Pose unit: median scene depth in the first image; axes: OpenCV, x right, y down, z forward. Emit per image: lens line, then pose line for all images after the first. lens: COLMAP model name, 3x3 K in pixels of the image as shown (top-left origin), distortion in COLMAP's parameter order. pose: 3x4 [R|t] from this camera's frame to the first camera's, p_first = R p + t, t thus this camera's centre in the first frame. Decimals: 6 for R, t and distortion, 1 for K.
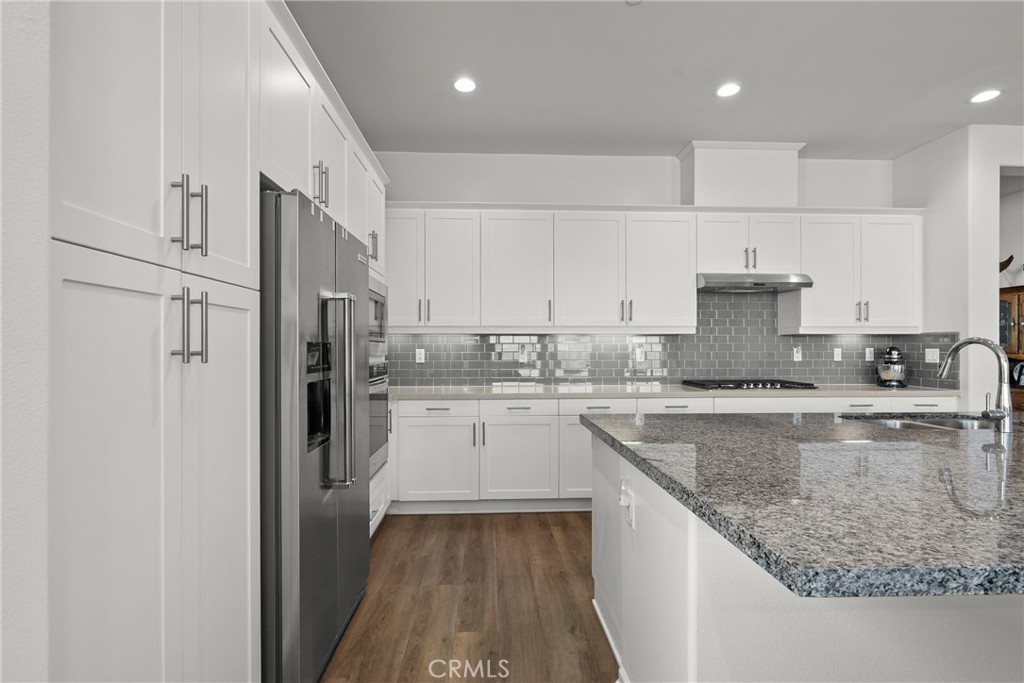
lens RADIAL K [[460.6, 0, 491.3], [0, 460.6, 348.7], [0, 0, 1]] dist [0.001325, -0.000613]
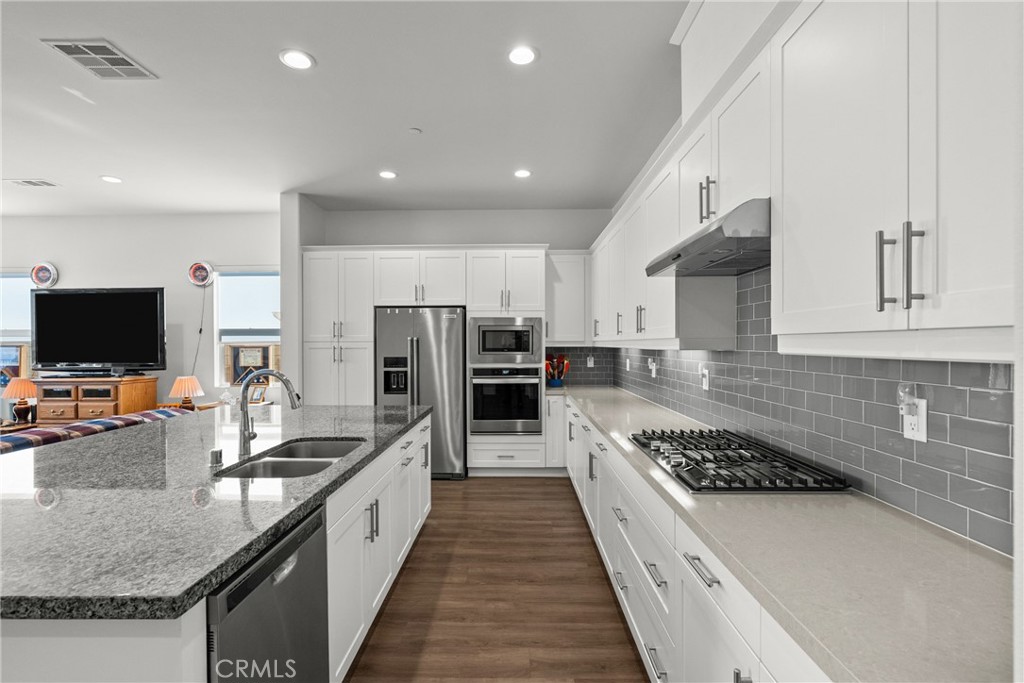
lens RADIAL K [[460.6, 0, 510.9], [0, 460.6, 345.3], [0, 0, 1]] dist [0.001325, -0.000613]
pose [[-0.038632, 0.004801, -0.999242, 1.053090], [0.002820, 0.999985, 0.004695, -0.041855], [0.999250, -0.002636, -0.038645, 0.793985]]
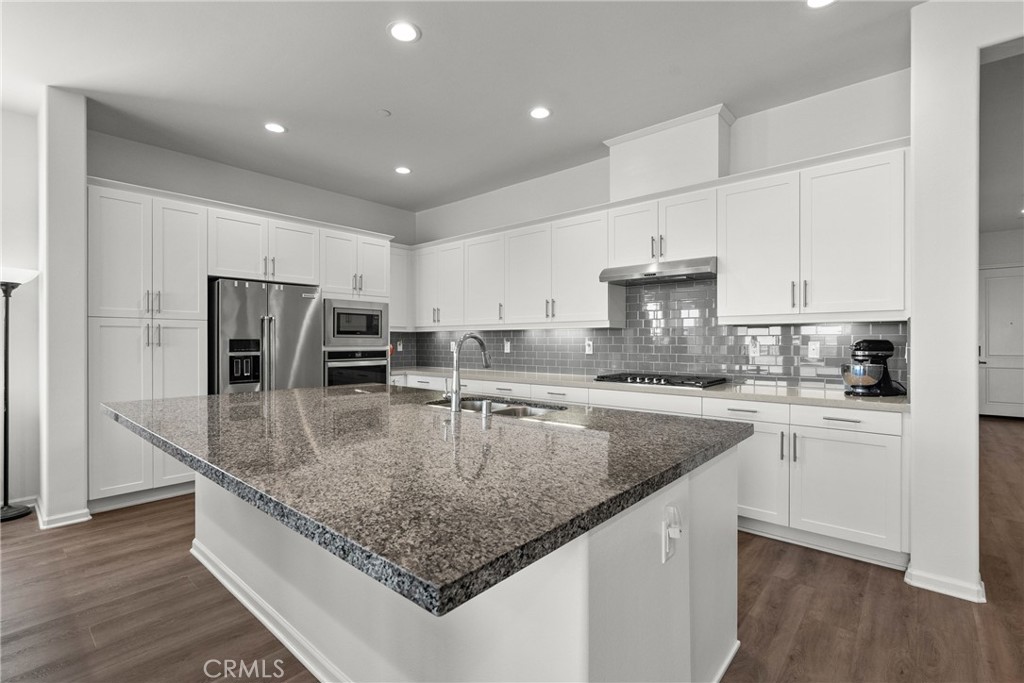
lens RADIAL K [[460.6, 0, 499.0], [0, 460.6, 343.4], [0, 0, 1]] dist [0.001325, -0.000613]
pose [[0.725592, 0.003193, -0.688118, 0.963021], [-0.000200, 0.999990, 0.004429, -0.000843], [0.688126, -0.003076, 0.725585, 0.083480]]
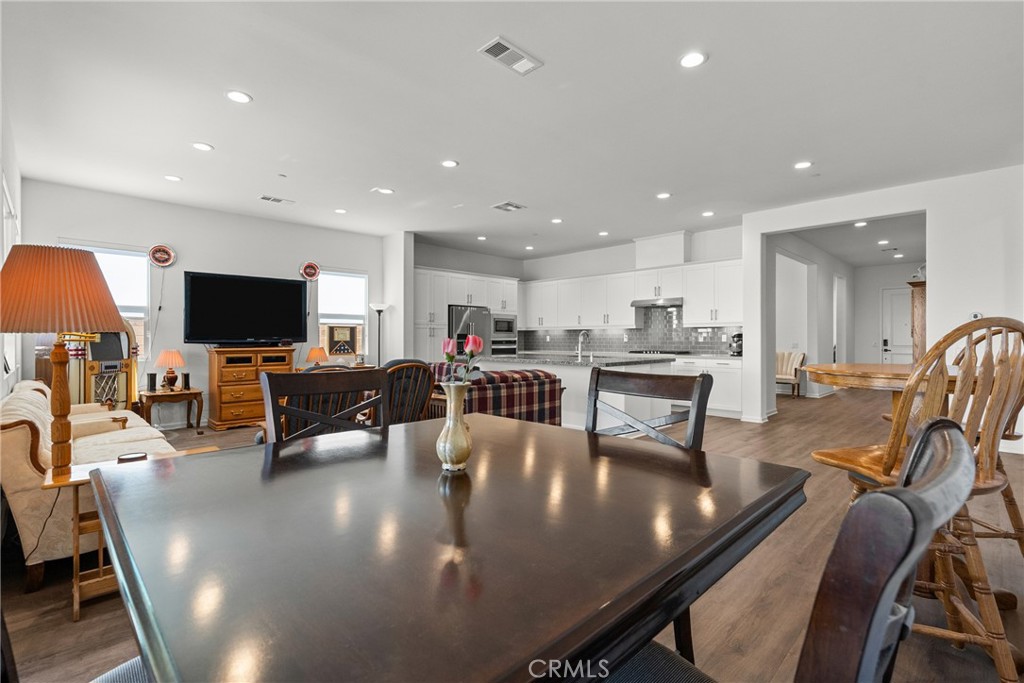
lens RADIAL K [[460.6, 0, 501.3], [0, 460.6, 340.8], [0, 0, 1]] dist [0.001325, -0.000613]
pose [[0.671069, 0.002552, -0.741390, 1.604505], [-0.001561, 0.999997, 0.002029, 0.022520], [0.741393, -0.000204, 0.671071, -0.903387]]
